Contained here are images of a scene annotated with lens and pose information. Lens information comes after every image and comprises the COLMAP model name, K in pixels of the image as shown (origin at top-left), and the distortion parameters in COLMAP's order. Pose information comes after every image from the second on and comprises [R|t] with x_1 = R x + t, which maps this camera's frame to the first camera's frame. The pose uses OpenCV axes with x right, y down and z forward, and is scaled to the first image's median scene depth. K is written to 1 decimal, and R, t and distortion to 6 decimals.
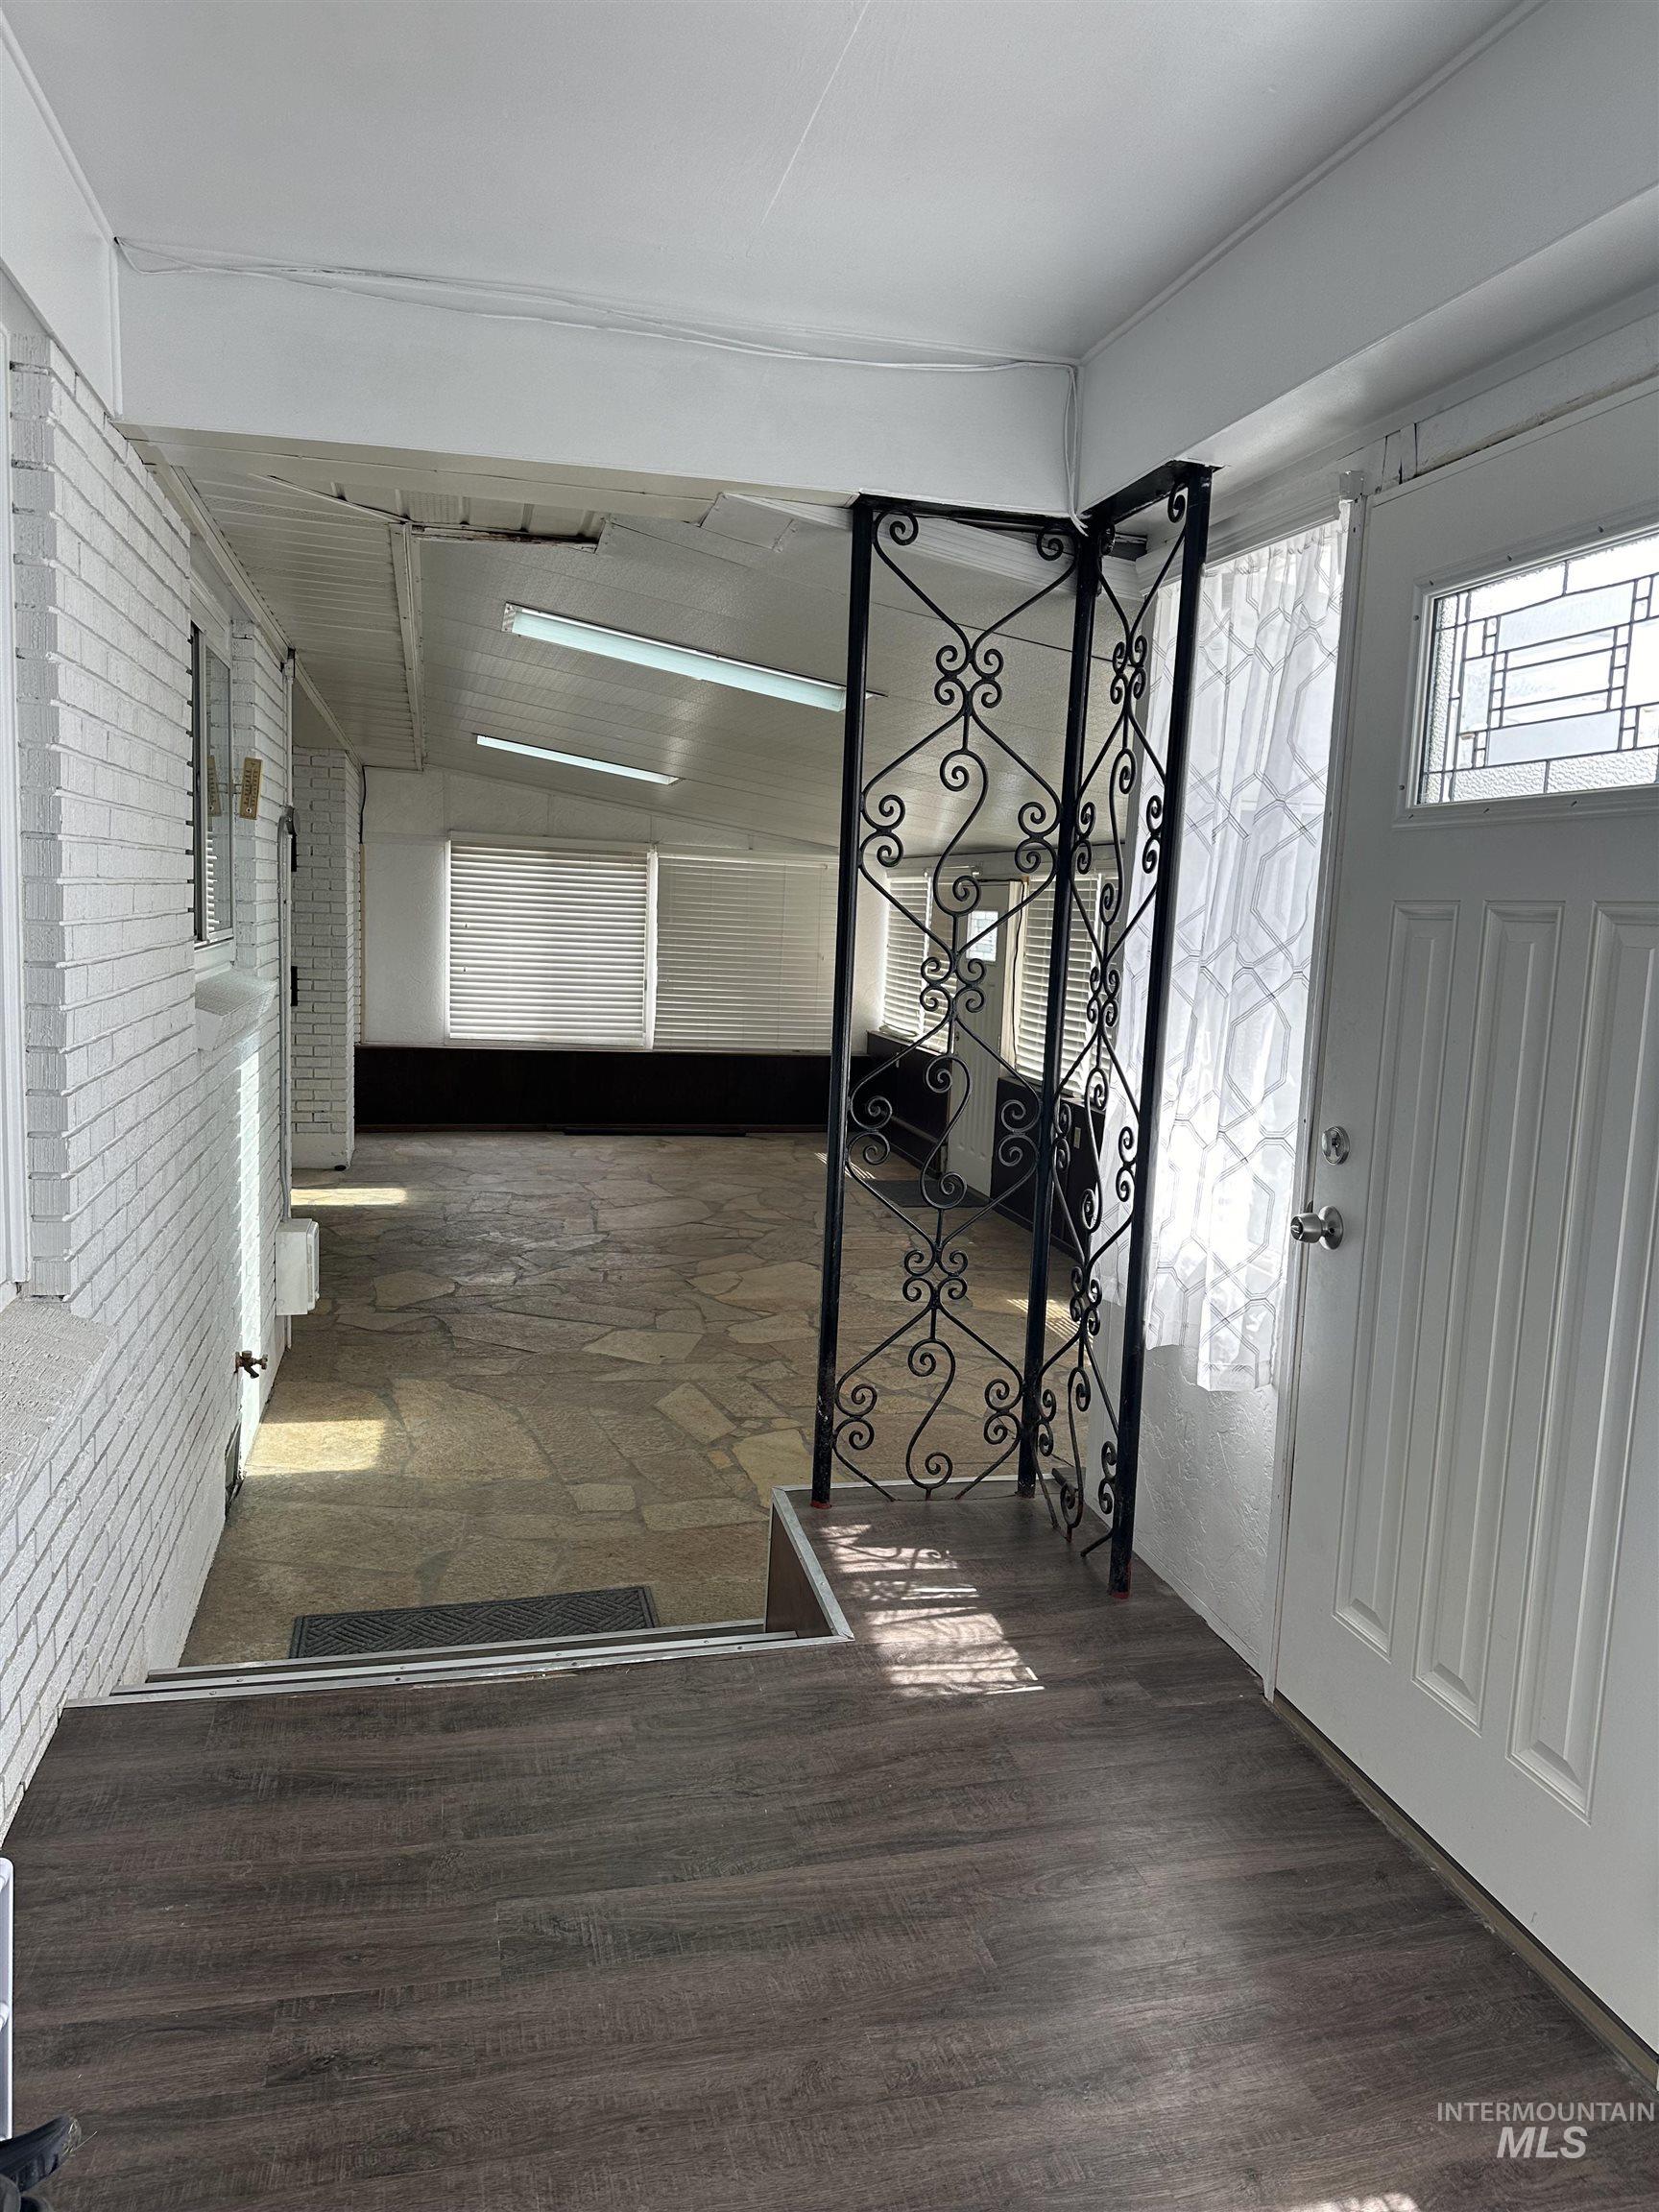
lens RADIAL K [[1546.6, 0, 829.1], [0, 1546.6, 1105.8], [0, 0, 1]] dist [0.040975, -0.045830]
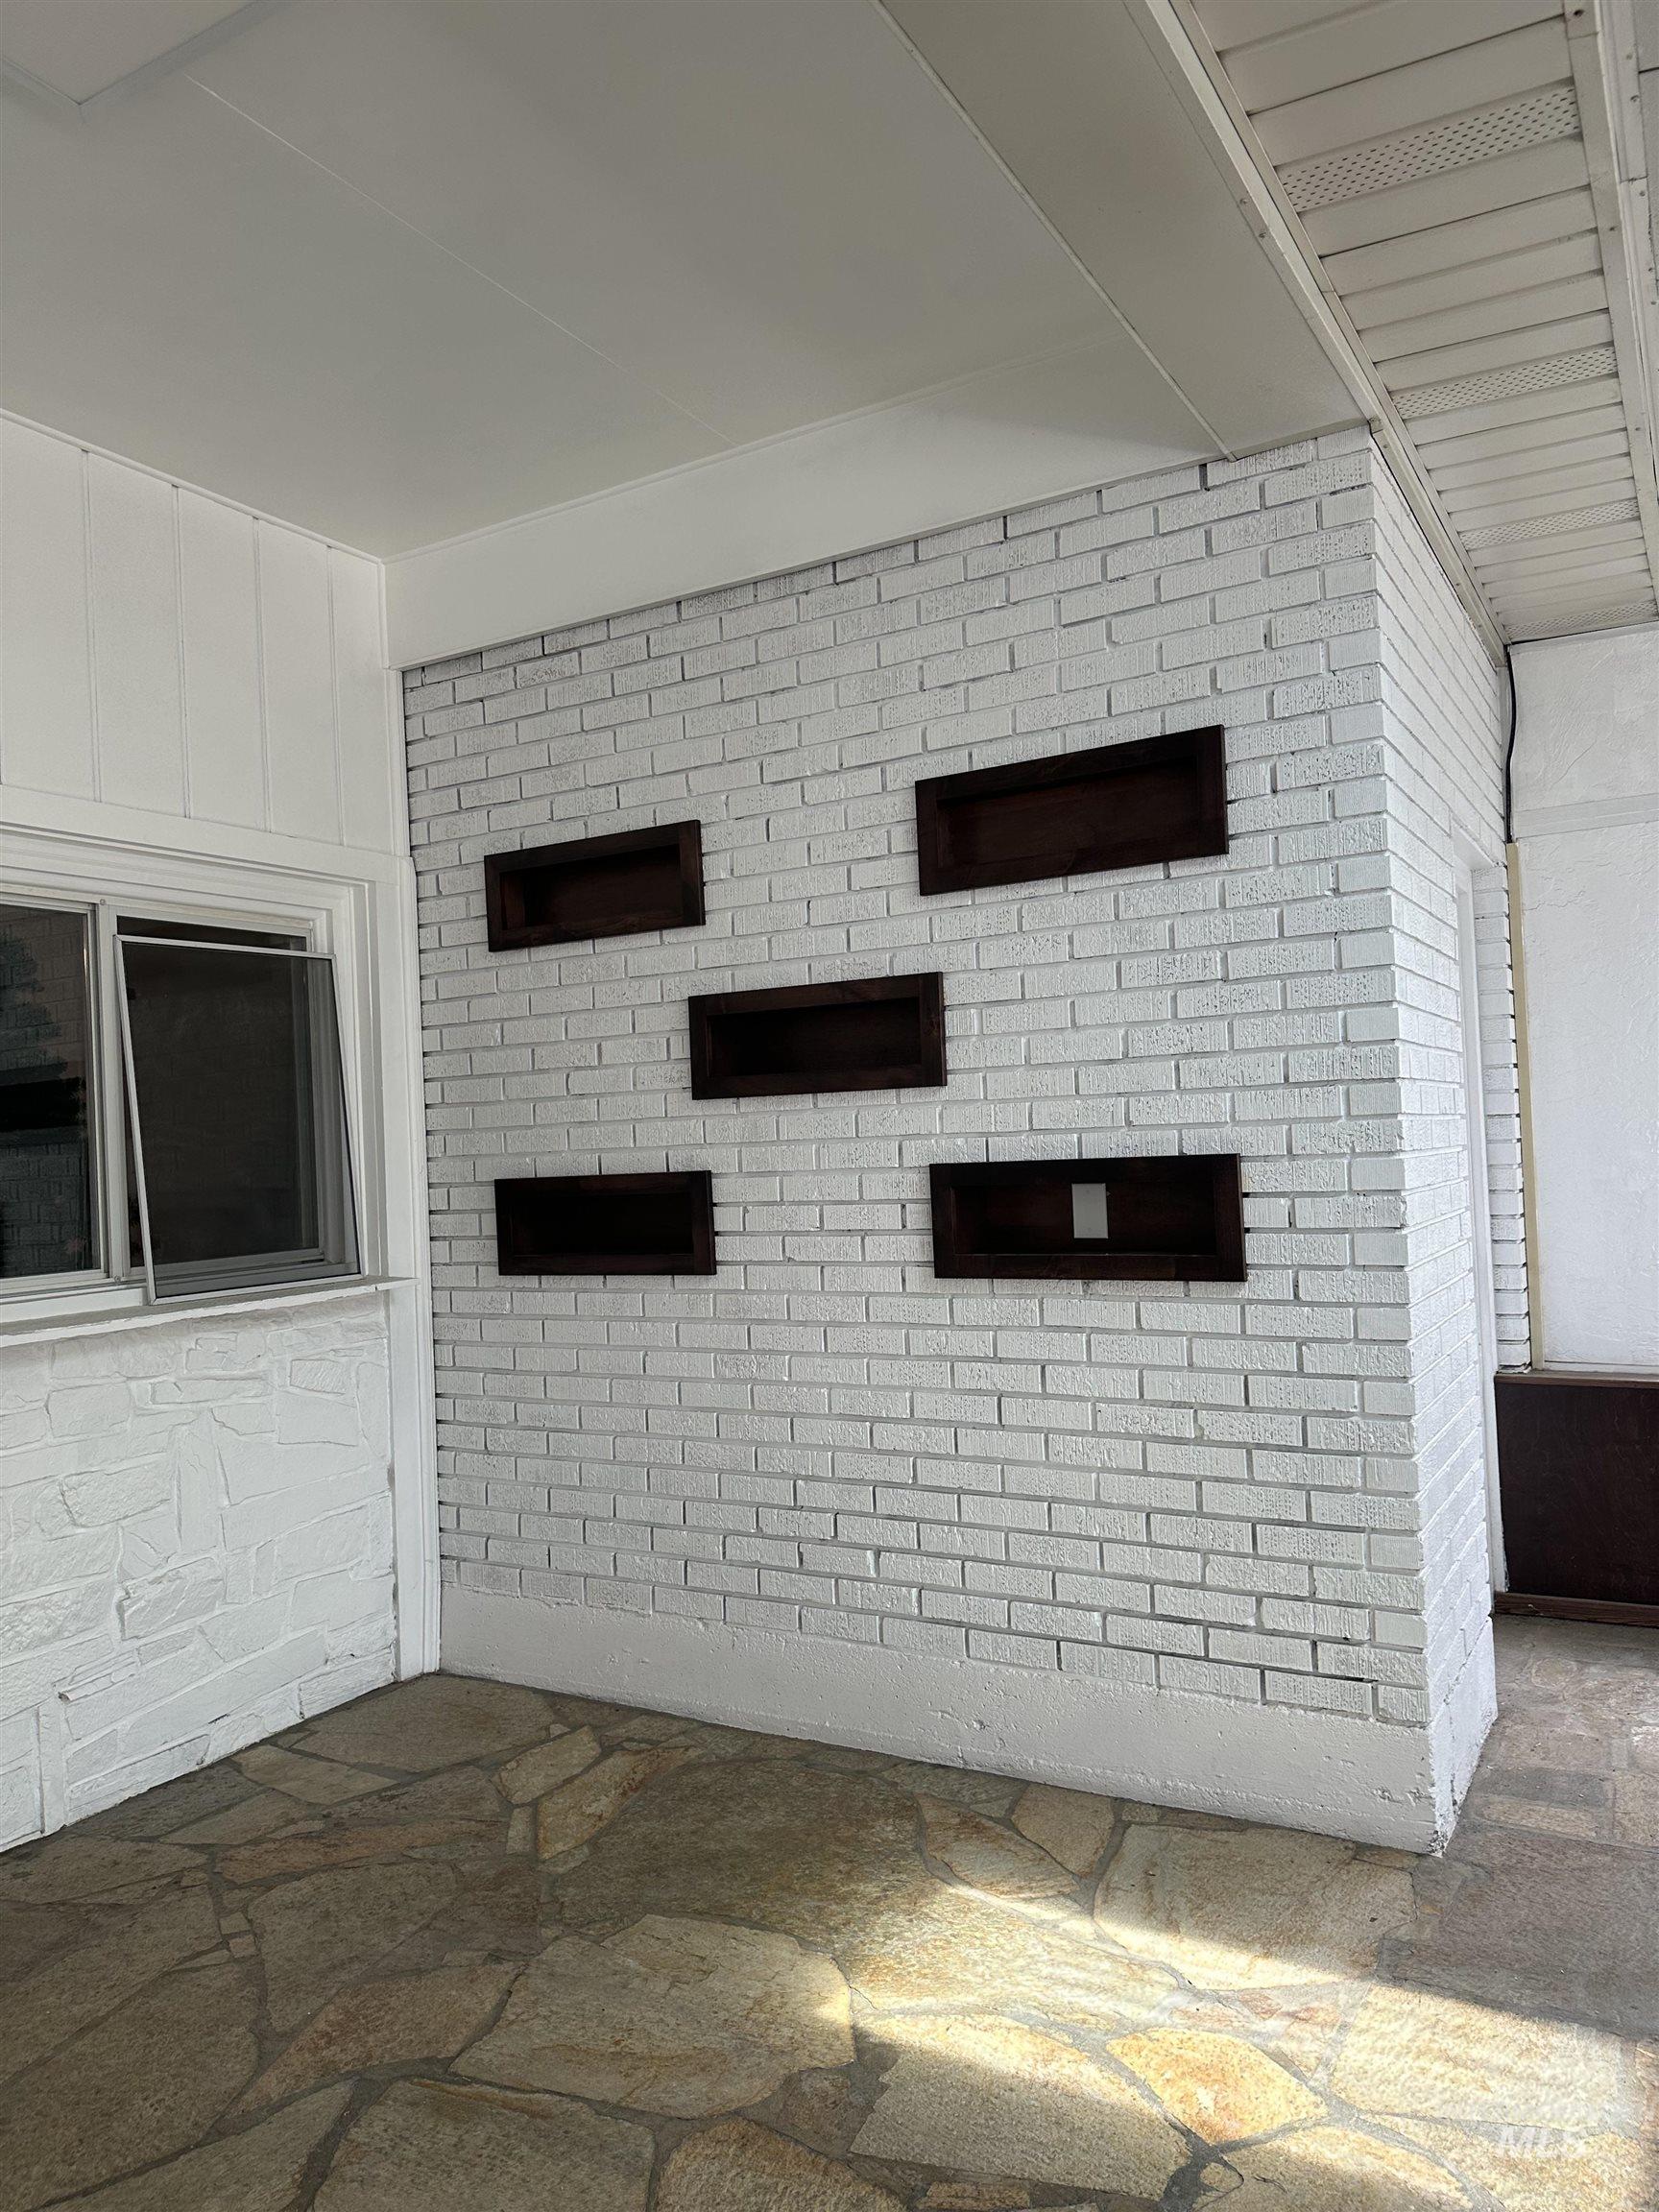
lens RADIAL K [[1546.6, 0, 830.9], [0, 1546.6, 1110.8], [0, 0, 1]] dist [0.040975, -0.045830]
pose [[0.712586, -0.082131, -0.696761, -0.183051], [-0.023305, 0.989805, -0.140508, -0.052293], [0.701197, 0.116362, 0.703407, 0.717241]]
